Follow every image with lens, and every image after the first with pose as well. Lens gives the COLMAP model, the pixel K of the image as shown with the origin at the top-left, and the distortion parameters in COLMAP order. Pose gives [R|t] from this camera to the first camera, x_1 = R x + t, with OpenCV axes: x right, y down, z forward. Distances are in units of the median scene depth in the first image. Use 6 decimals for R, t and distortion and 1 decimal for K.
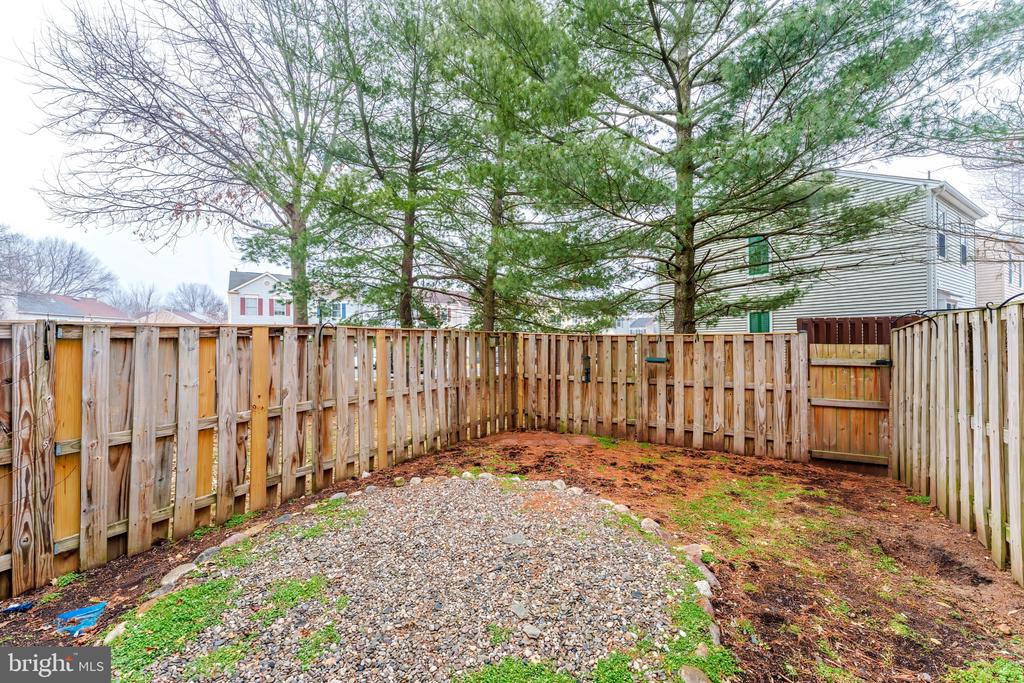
lens RADIAL K [[414.9, 0, 516.3], [0, 414.9, 341.7], [0, 0, 1]] dist [0.000512, 0.000541]
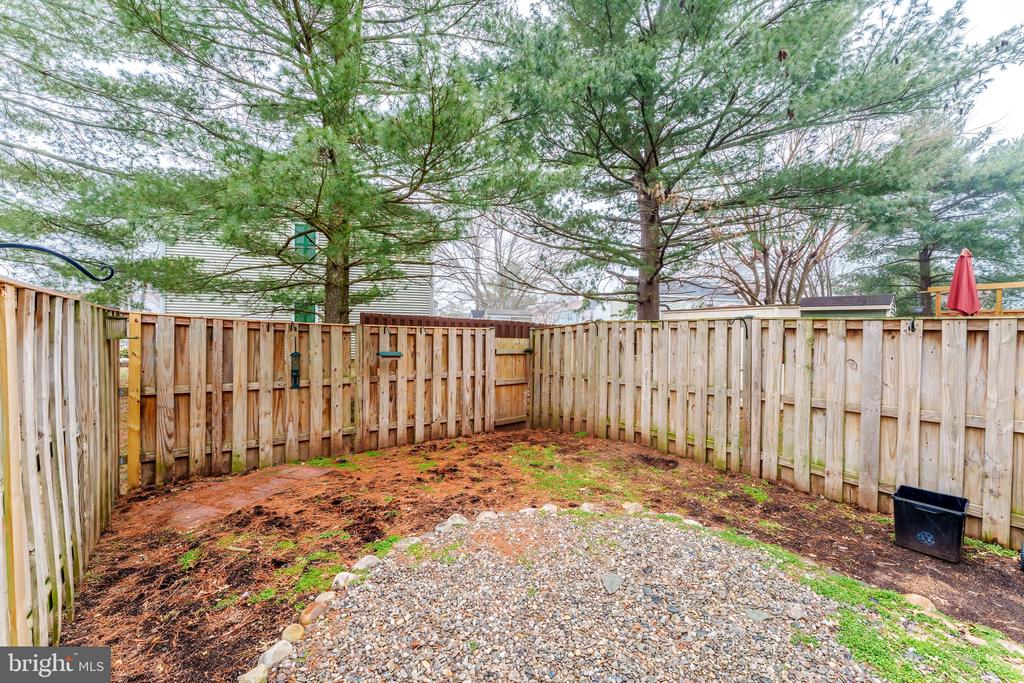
lens RADIAL K [[414.9, 0, 514.7], [0, 414.9, 342.1], [0, 0, 1]] dist [0.000512, 0.000541]
pose [[0.328934, -0.007420, 0.944324, -0.431864], [-0.021800, 0.999643, 0.015448, -0.001947], [-0.944101, -0.025667, 0.328655, 0.477505]]
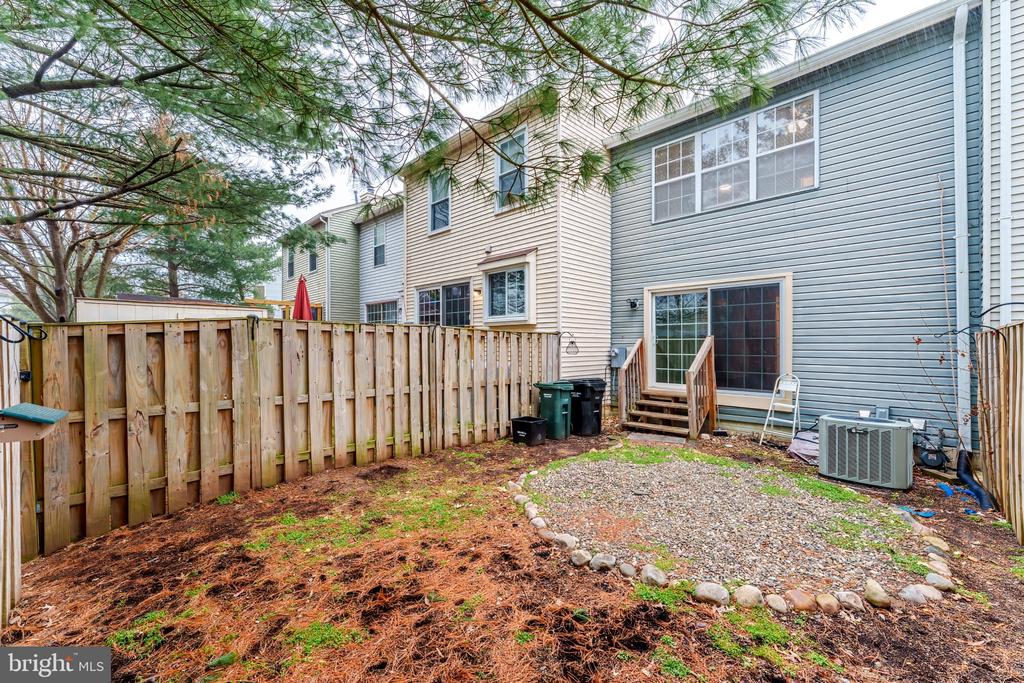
lens RADIAL K [[414.9, 0, 519.5], [0, 414.9, 335.2], [0, 0, 1]] dist [0.000512, 0.000541]
pose [[-0.974003, 0.012382, 0.226196, 0.030649], [0.006774, 0.999650, -0.025554, 0.004366], [-0.226433, -0.023358, -0.973747, 1.226765]]
